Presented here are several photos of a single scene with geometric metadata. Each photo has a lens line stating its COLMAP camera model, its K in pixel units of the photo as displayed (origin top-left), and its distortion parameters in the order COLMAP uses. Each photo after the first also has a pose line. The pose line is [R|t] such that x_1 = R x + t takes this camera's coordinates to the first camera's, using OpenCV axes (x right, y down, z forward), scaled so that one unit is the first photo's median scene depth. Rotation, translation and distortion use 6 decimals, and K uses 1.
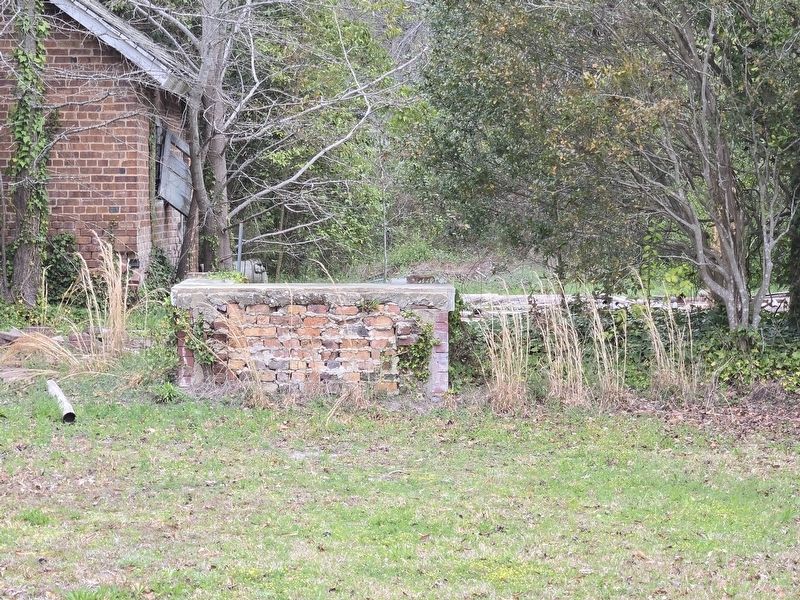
lens RADIAL K [[1608.8, 0, 399.8], [0, 1608.8, 299.7], [0, 0, 1]] dist [-0.053525, 0.000000]
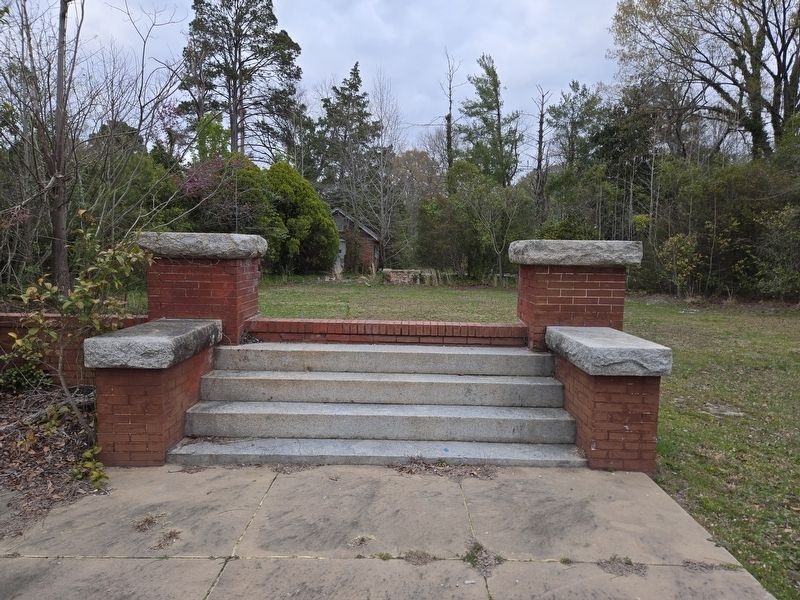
lens RADIAL K [[536.1, 0, 400.8], [0, 536.1, 300.6], [0, 0, 1]] dist [0.000564, 0.000004]
pose [[0.999838, 0.017859, 0.002298, -0.057060], [-0.017912, 0.999514, 0.025529, 0.066466], [-0.001841, -0.025566, 0.999671, -1.421200]]
